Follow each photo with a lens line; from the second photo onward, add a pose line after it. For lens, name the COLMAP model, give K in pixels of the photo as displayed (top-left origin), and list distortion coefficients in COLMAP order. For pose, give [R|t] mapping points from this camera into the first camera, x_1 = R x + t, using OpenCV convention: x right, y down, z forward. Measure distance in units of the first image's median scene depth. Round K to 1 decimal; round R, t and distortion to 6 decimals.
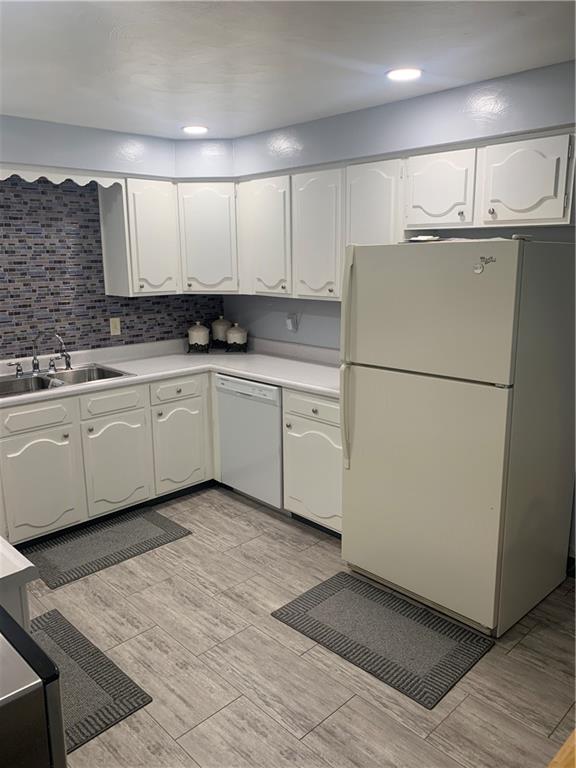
lens RADIAL K [[596.5, 0, 285.3], [0, 596.5, 382.3], [0, 0, 1]] dist [0.042851, -0.029977]
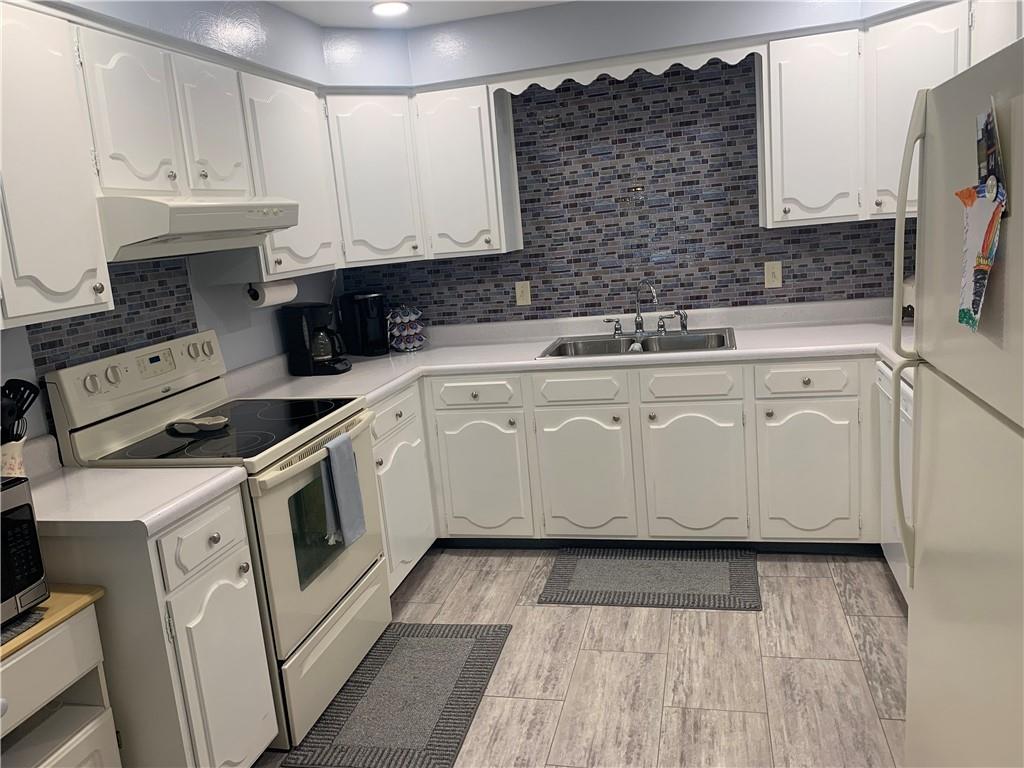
lens RADIAL K [[795.3, 0, 509.6], [0, 795.3, 386.0], [0, 0, 1]] dist [0.042851, -0.029977]
pose [[0.529917, 0.130543, -0.837942, 0.348626], [-0.095517, 0.990981, 0.093980, -0.029034], [0.842653, 0.030236, 0.537607, 0.311668]]
